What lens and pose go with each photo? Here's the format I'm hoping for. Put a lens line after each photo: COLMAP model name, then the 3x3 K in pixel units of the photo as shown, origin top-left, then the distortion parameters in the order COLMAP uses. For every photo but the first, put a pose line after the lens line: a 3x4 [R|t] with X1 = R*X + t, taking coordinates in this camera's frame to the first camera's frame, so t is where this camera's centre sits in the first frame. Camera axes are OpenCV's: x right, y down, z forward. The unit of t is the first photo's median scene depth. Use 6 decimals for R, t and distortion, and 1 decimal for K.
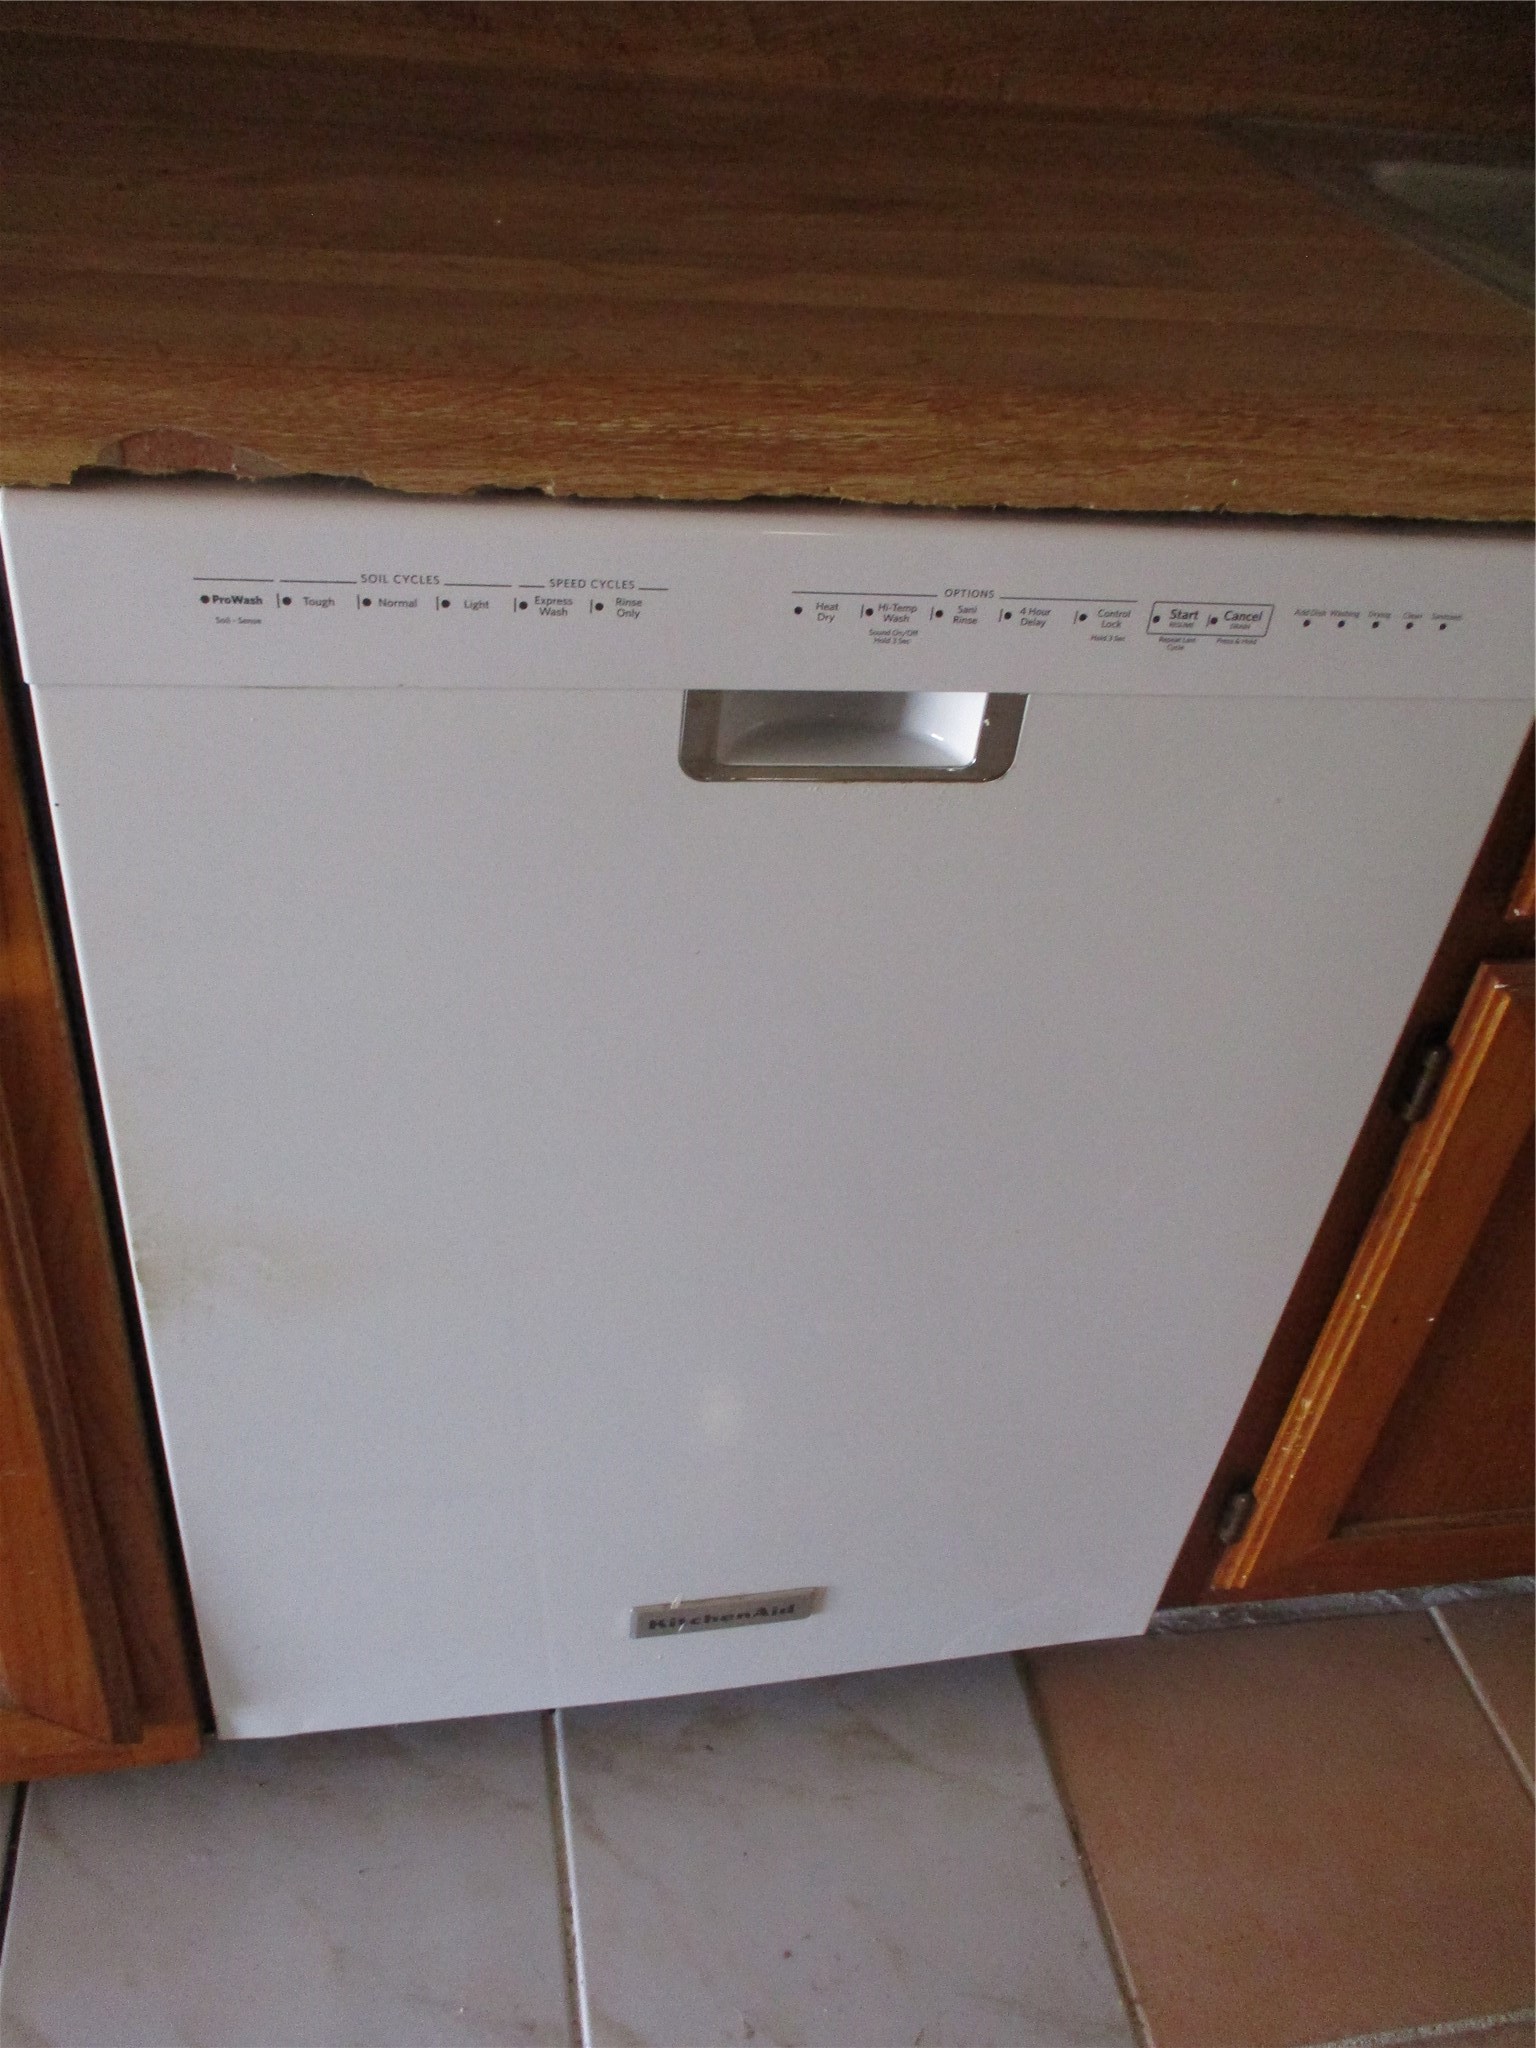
lens RADIAL K [[1700.3, 0, 777.5], [0, 1700.3, 1029.5], [0, 0, 1]] dist [-0.016963, -0.003549]
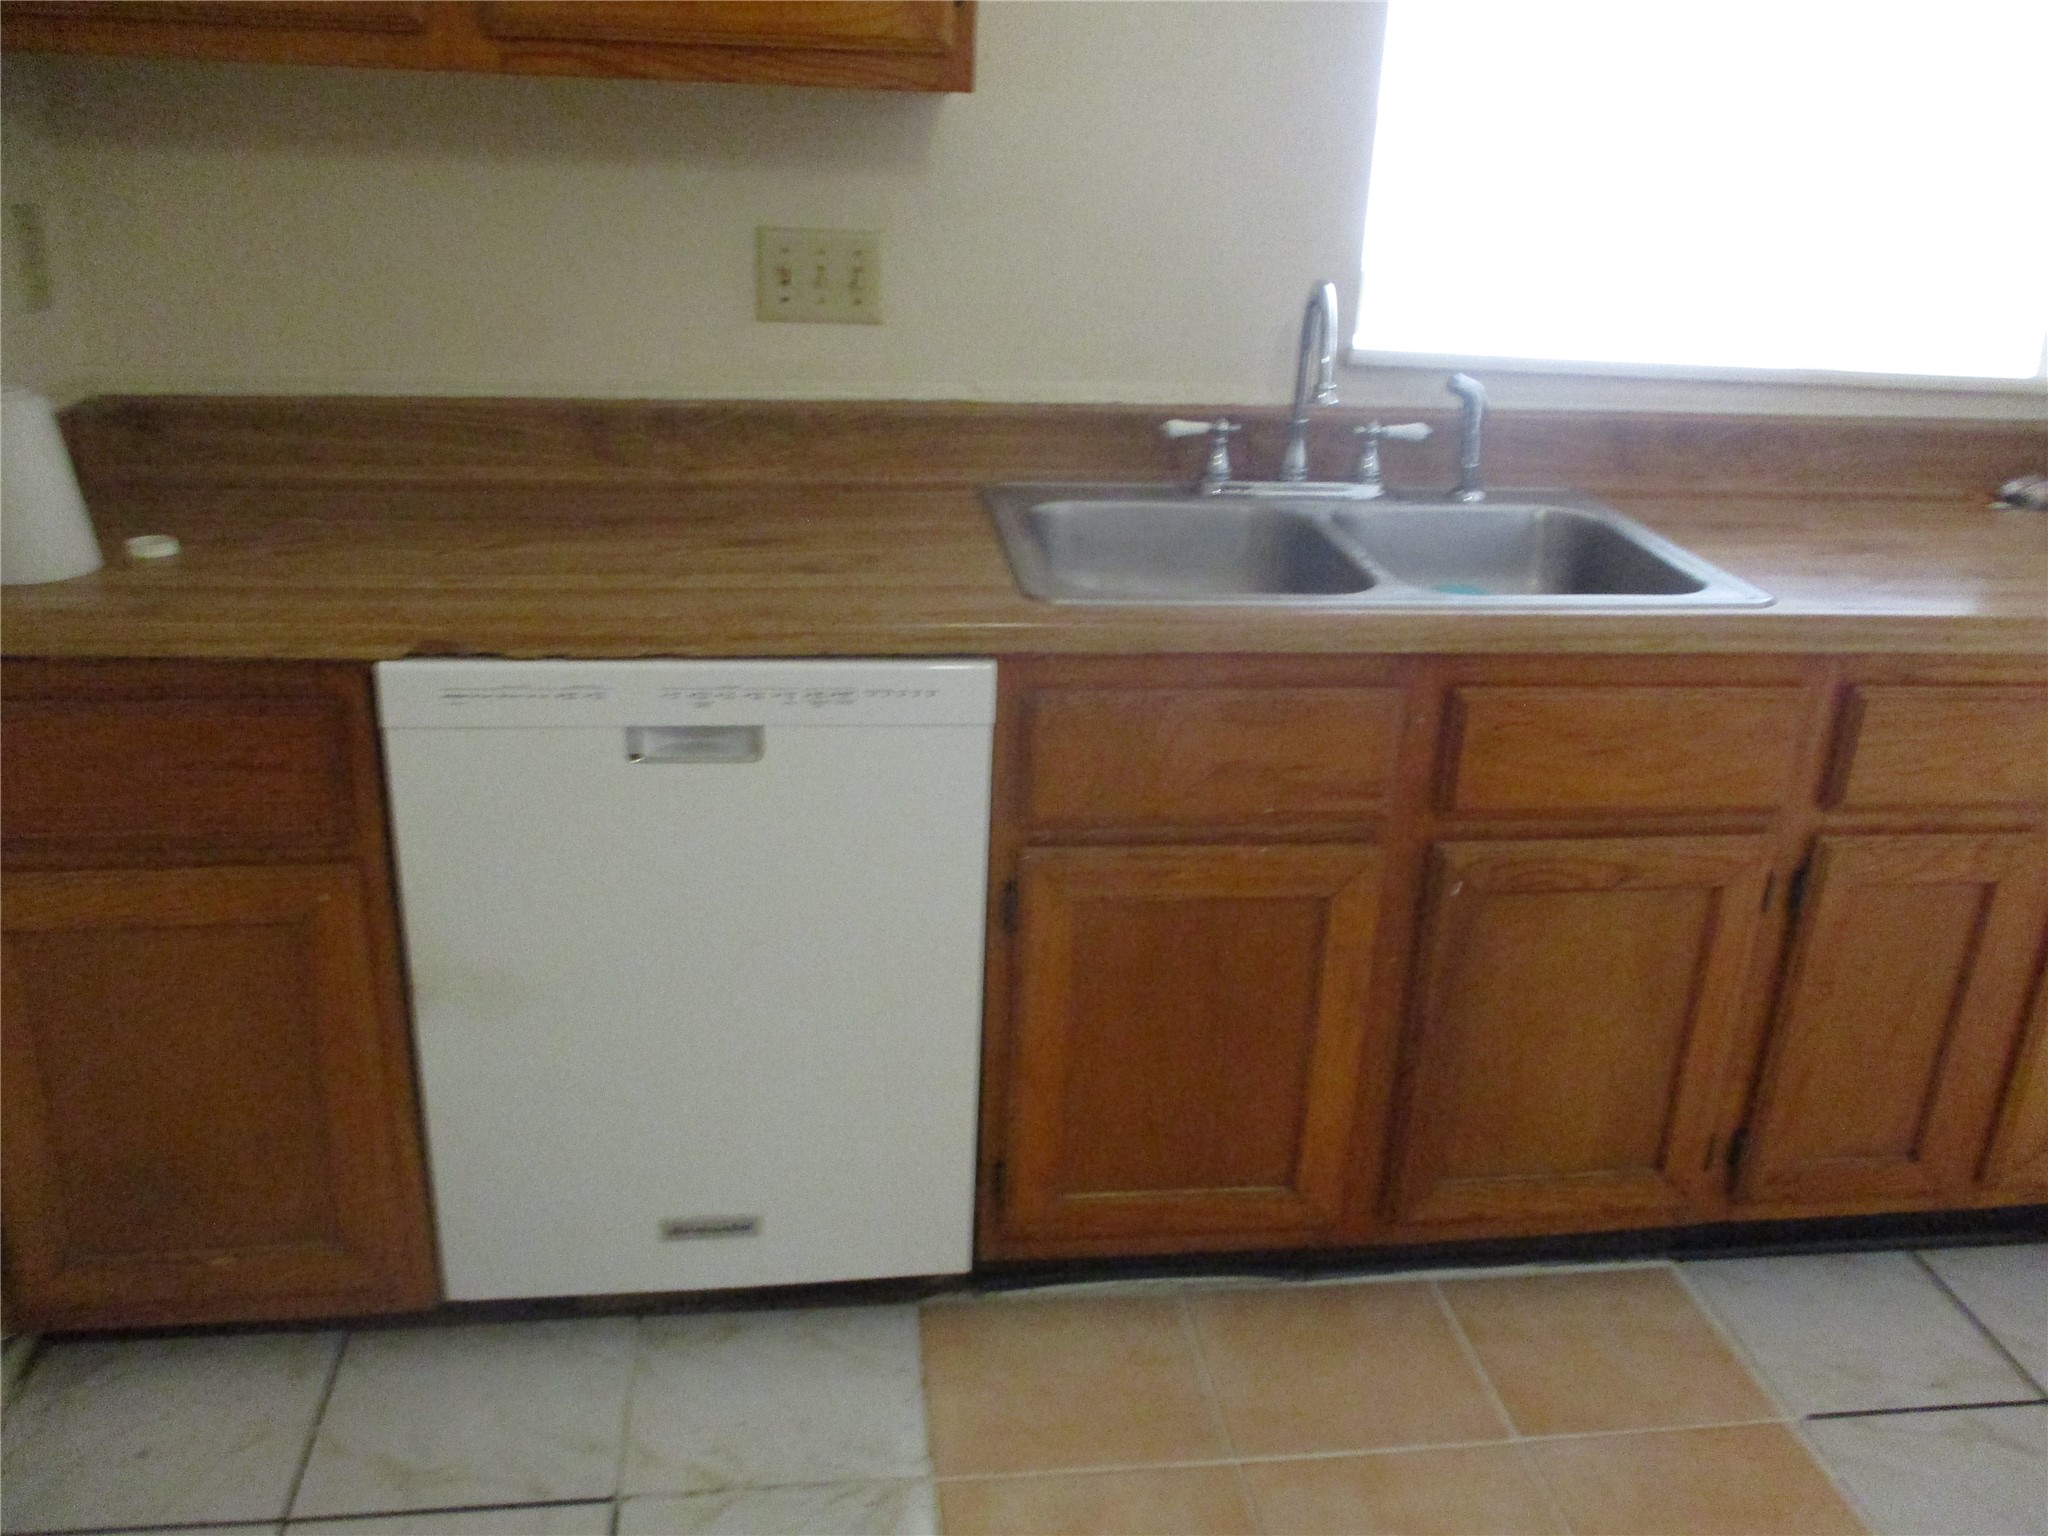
lens RADIAL K [[1700.3, 0, 1019.4], [0, 1700.3, 758.9], [0, 0, 1]] dist [-0.016963, -0.003549]
pose [[0.997653, -0.036612, -0.057868, 0.706695], [0.018705, 0.958635, -0.284023, 0.607902], [0.065873, 0.282274, 0.957069, -1.468429]]
